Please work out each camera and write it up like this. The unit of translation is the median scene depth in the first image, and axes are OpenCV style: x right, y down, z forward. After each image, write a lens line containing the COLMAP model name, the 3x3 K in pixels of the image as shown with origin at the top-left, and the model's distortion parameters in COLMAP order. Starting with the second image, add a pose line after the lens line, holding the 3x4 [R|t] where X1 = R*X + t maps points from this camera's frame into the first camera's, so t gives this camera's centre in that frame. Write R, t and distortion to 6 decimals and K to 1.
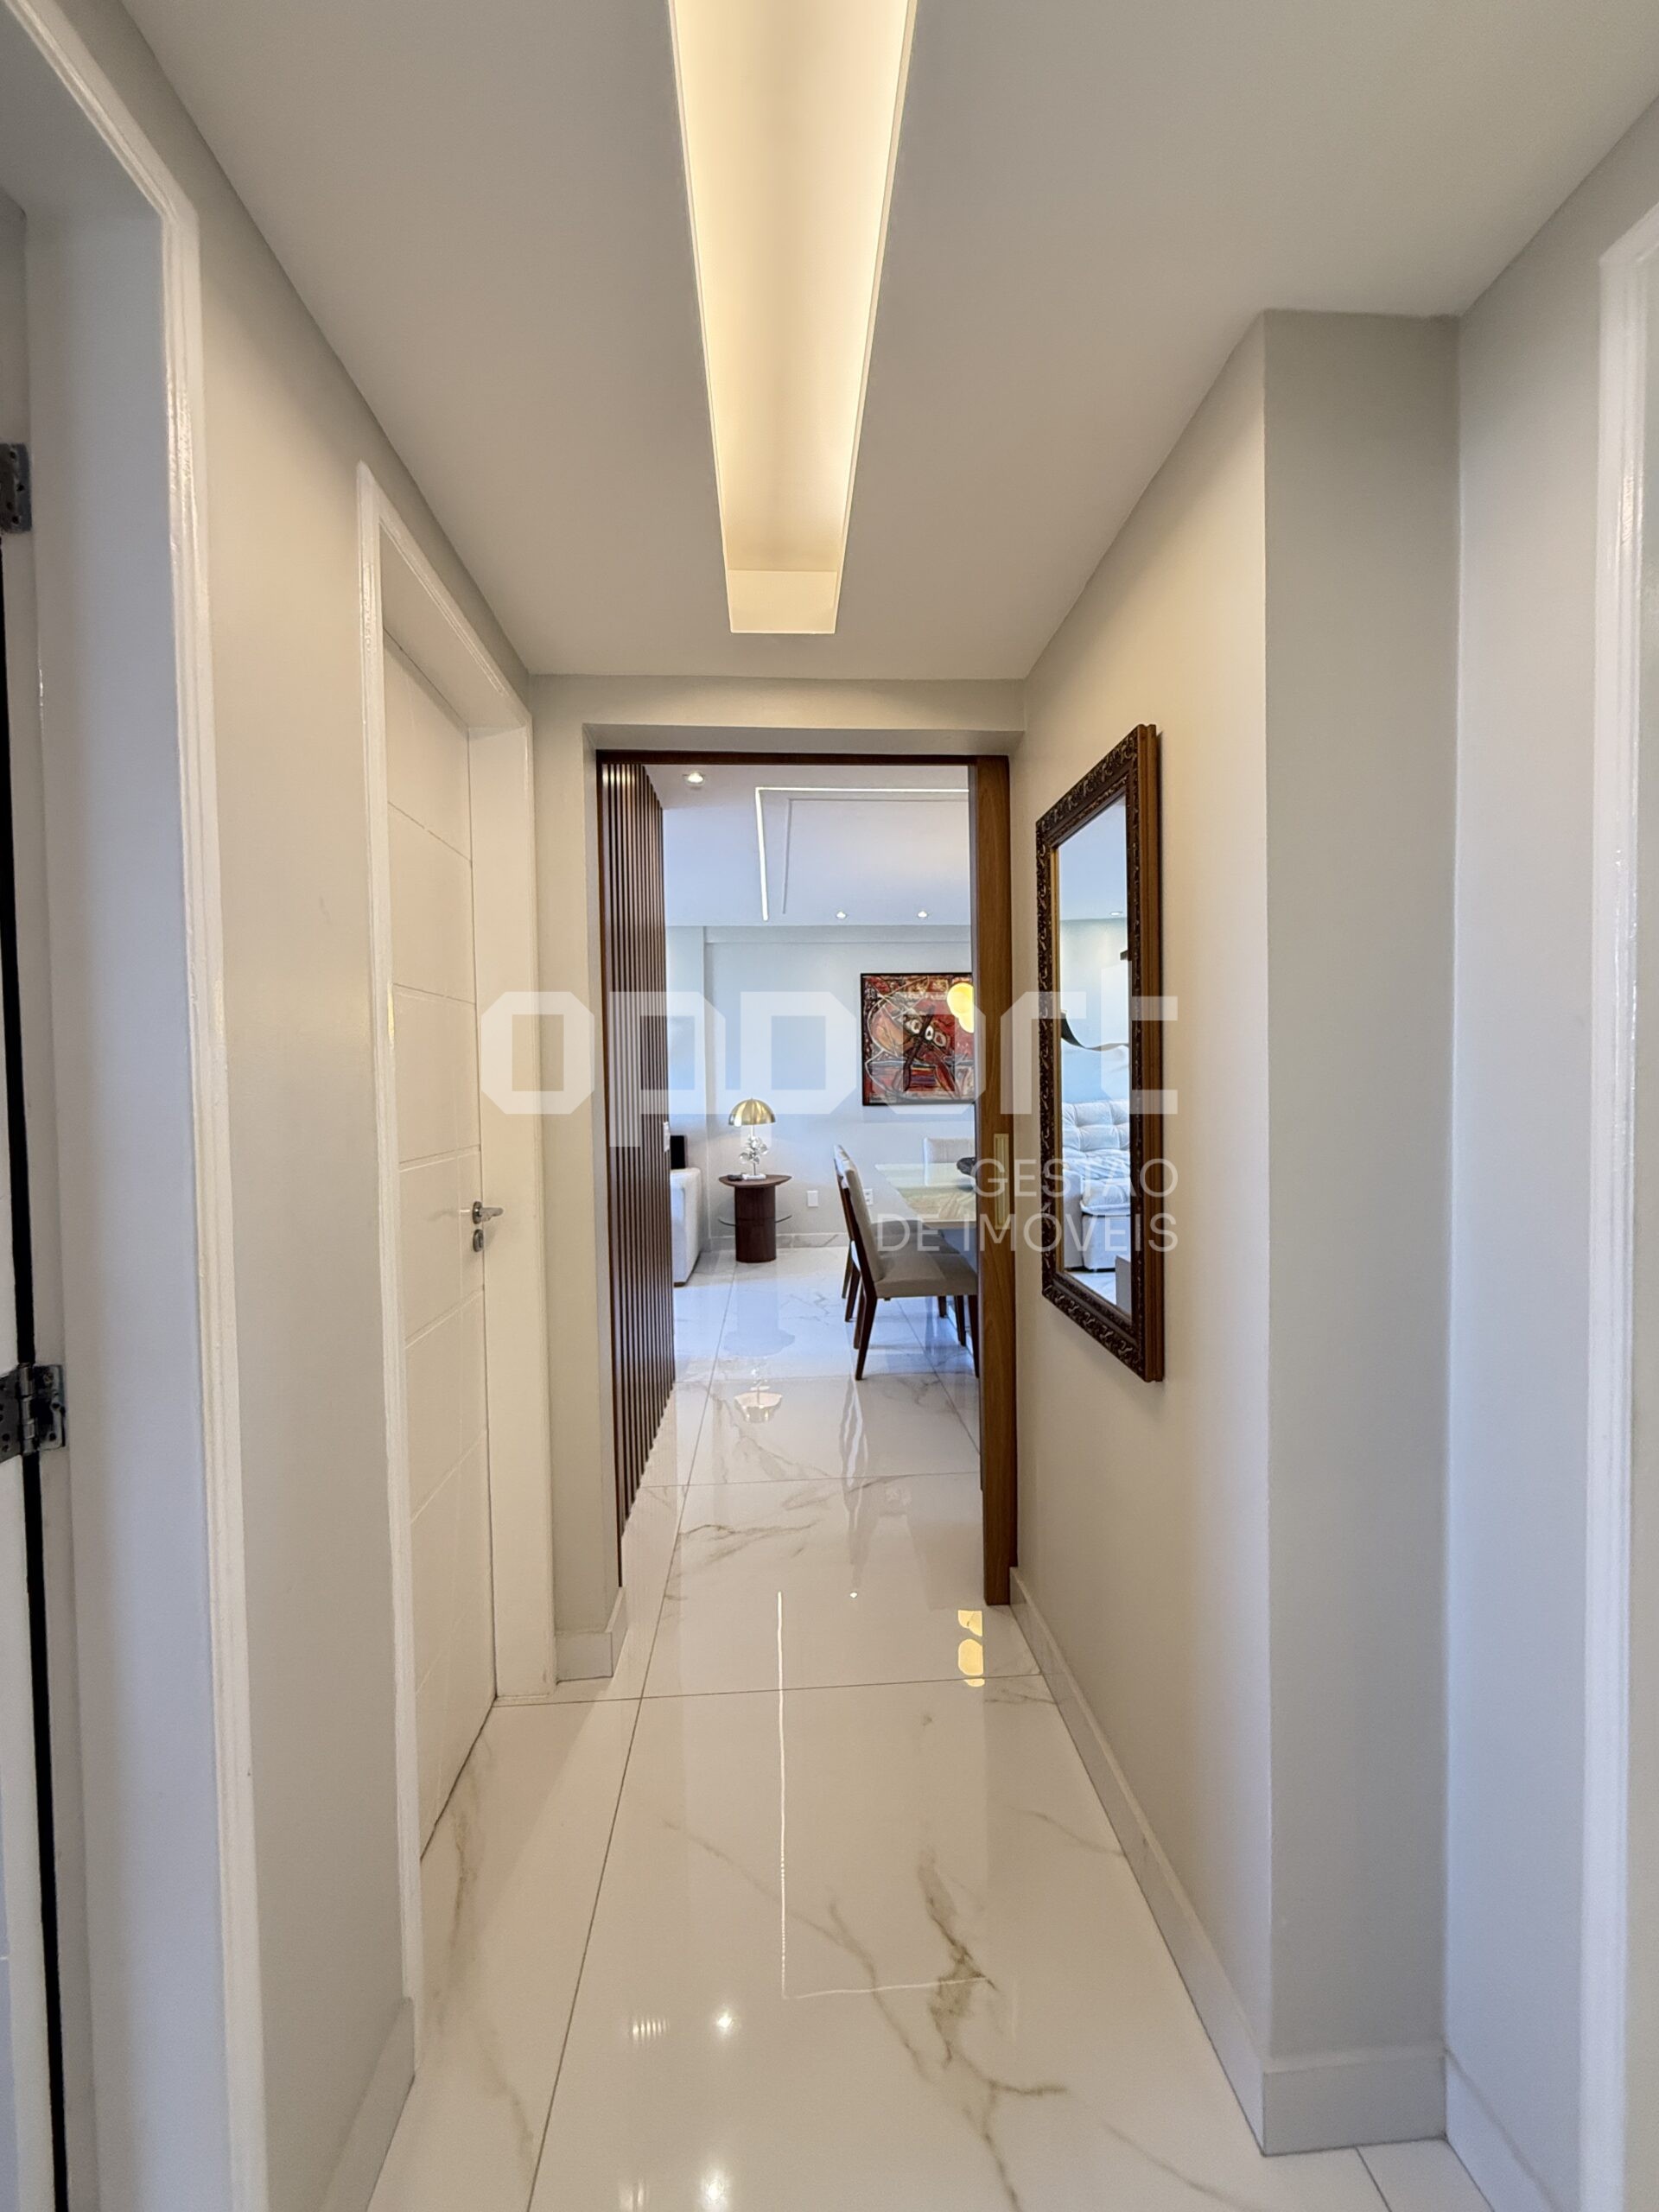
lens RADIAL K [[887.7, 0, 830.2], [0, 887.7, 1113.9], [0, 0, 1]] dist [-0.000464, 0.000143]
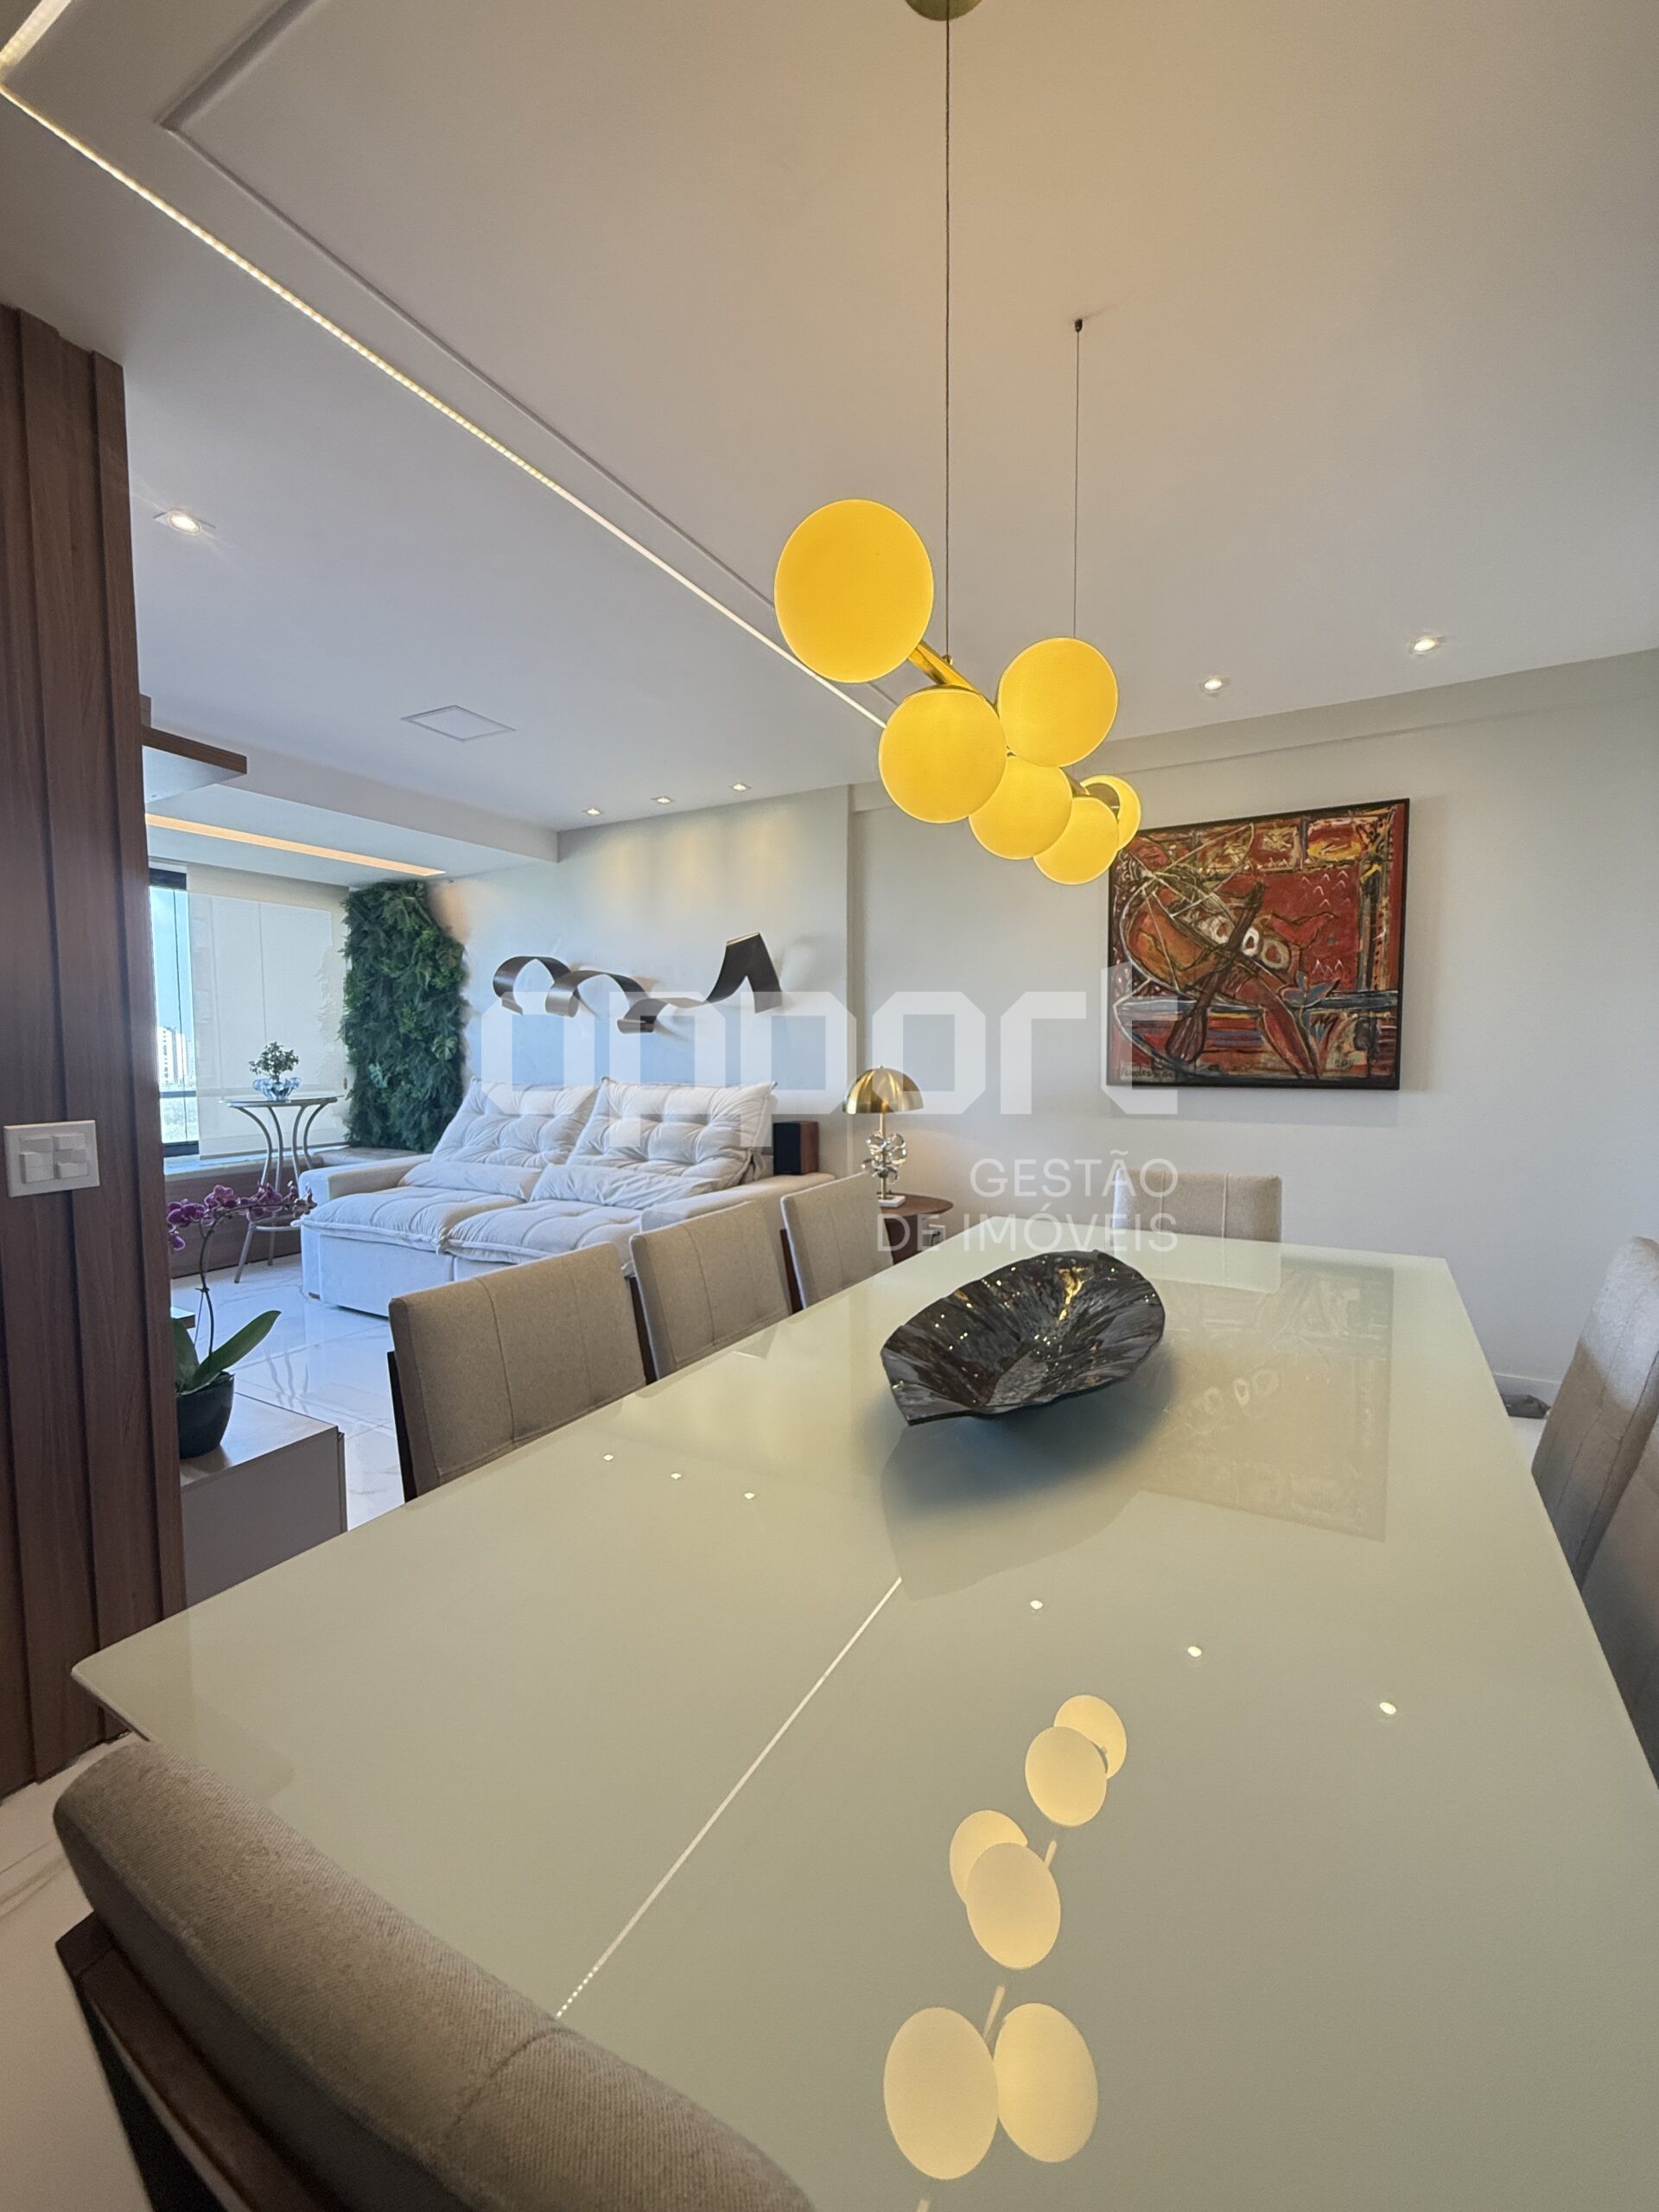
lens RADIAL K [[887.7, 0, 813.9], [0, 887.7, 1114.1], [0, 0, 1]] dist [-0.000464, 0.000143]
pose [[0.845690, 0.052713, -0.531065, 0.173851], [-0.027342, 0.998083, 0.055528, -0.016787], [0.532974, -0.032439, 0.845509, 0.454692]]
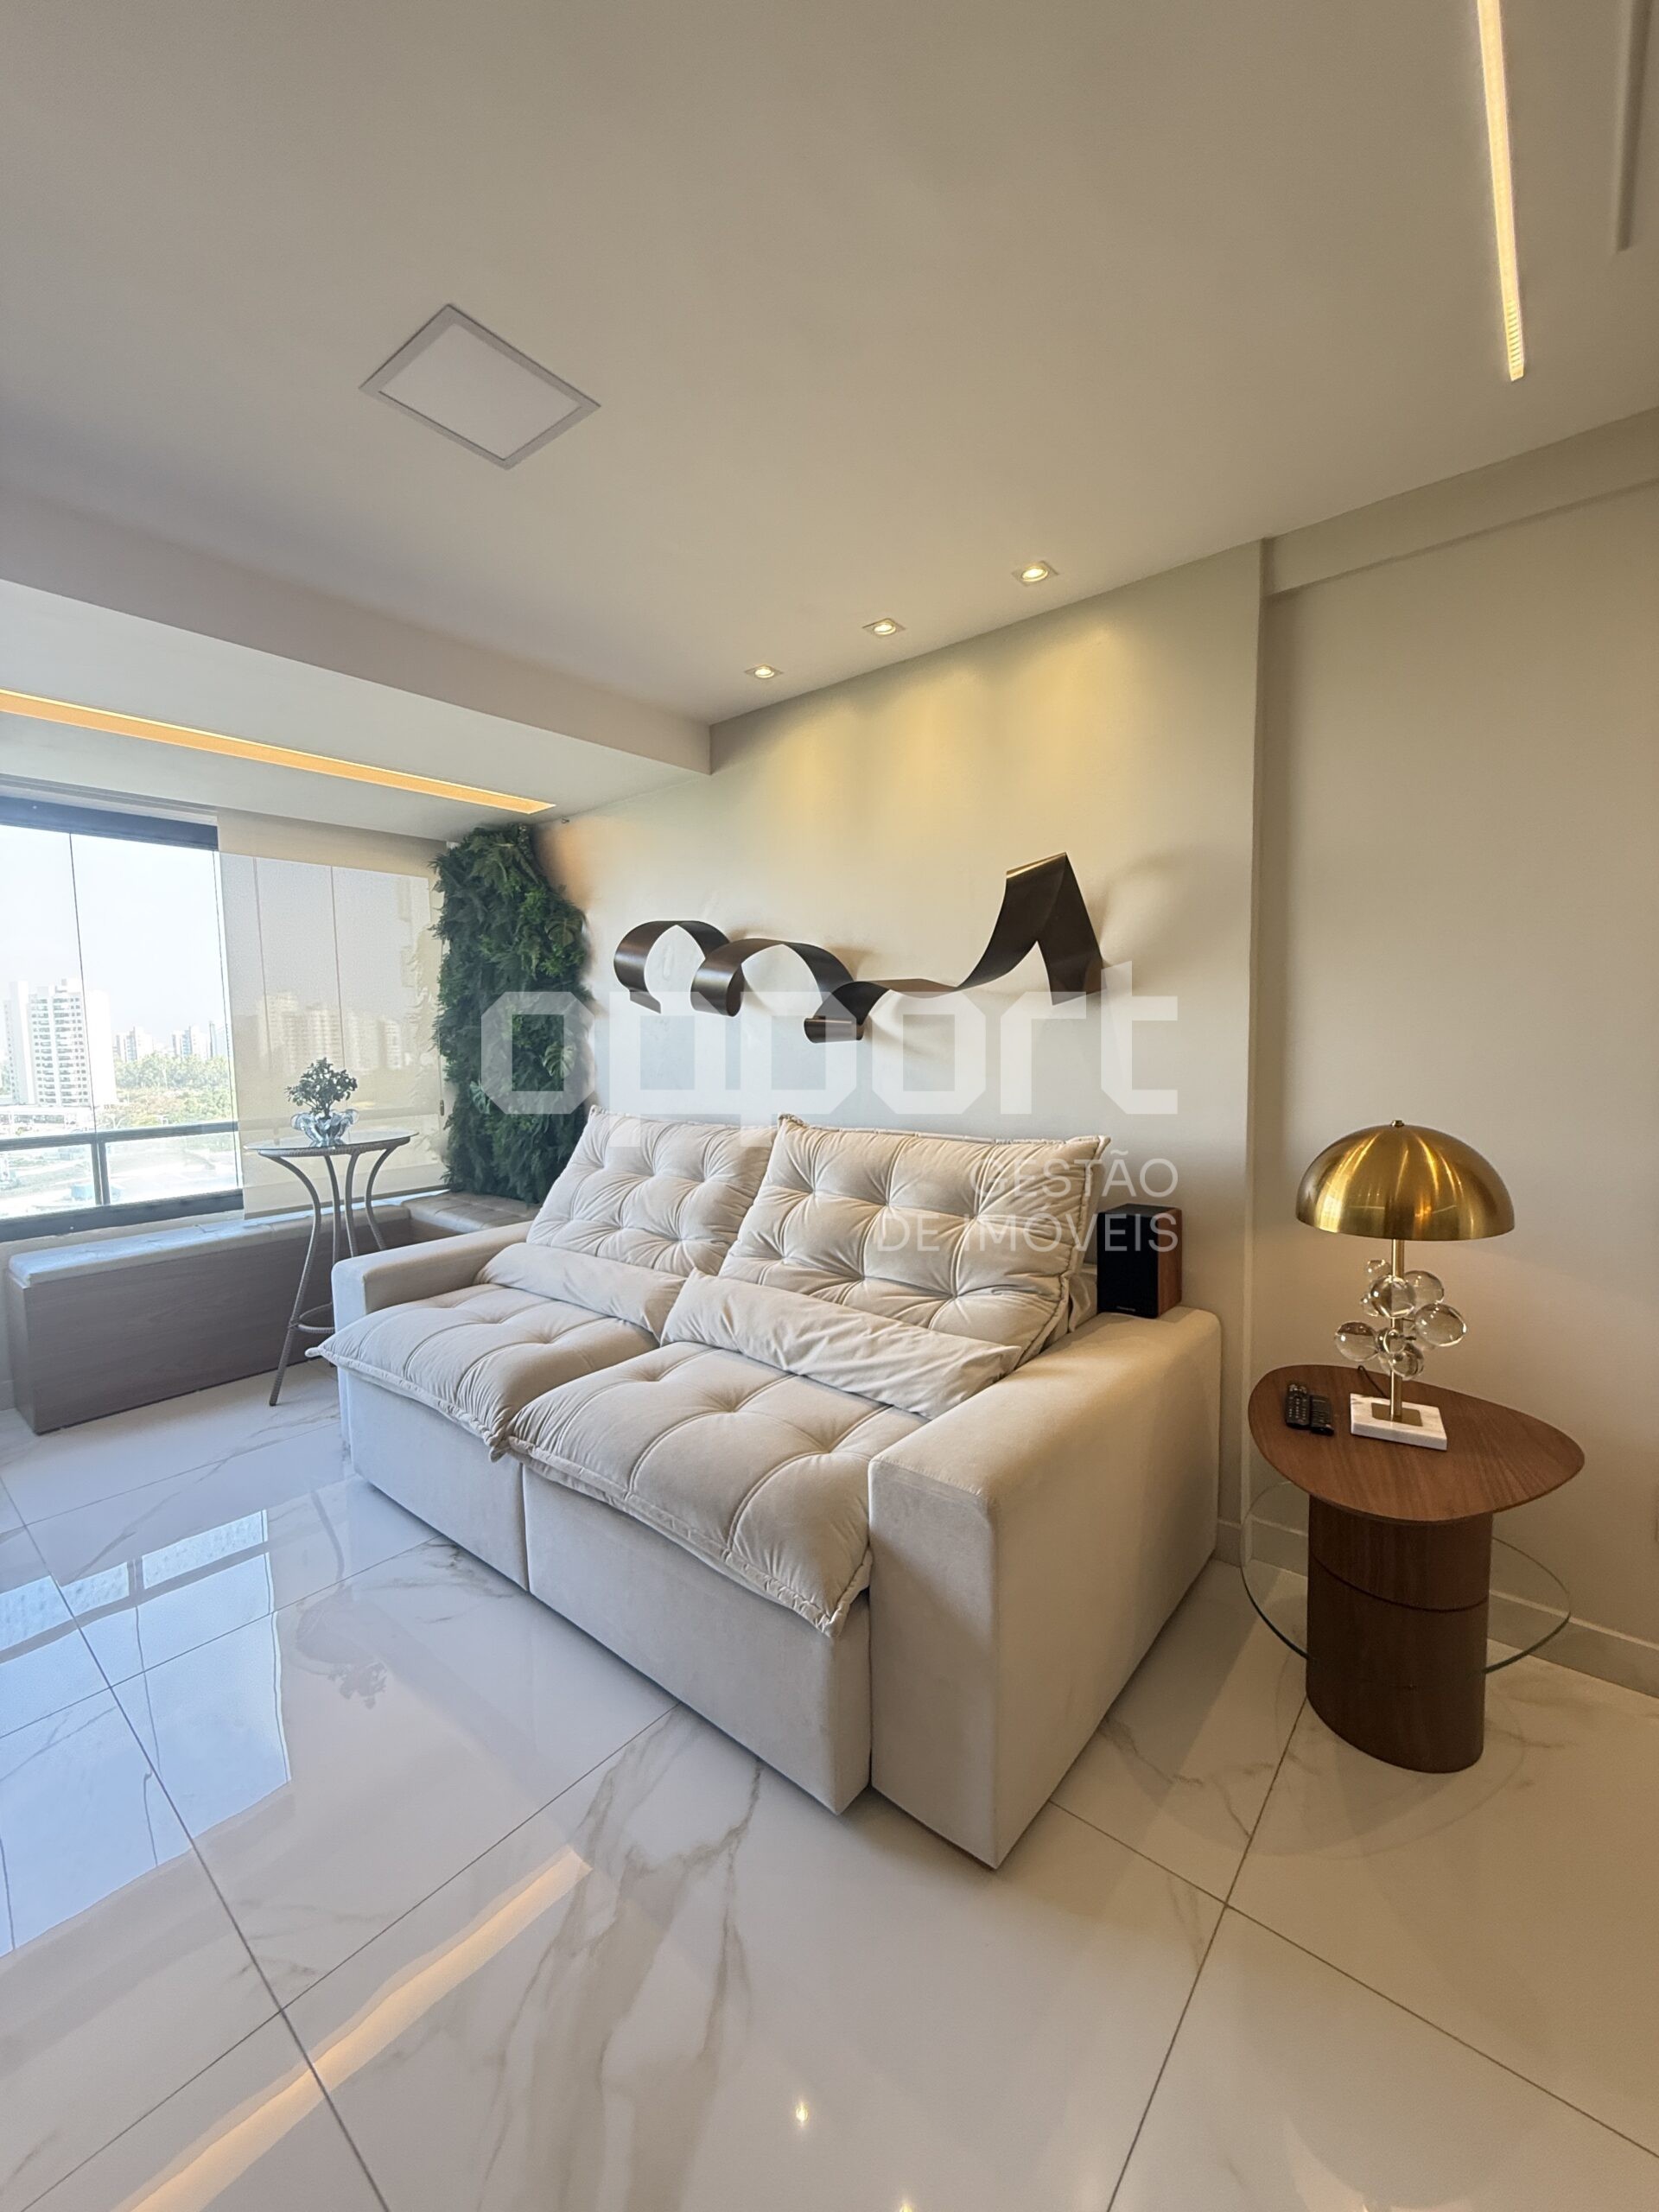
lens RADIAL K [[887.7, 0, 816.2], [0, 887.7, 1111.8], [0, 0, 1]] dist [-0.000464, 0.000143]
pose [[0.731100, 0.063142, -0.679342, -0.035907], [-0.012926, 0.996811, 0.078739, -0.036870], [0.682148, -0.048785, 0.729585, 0.656827]]
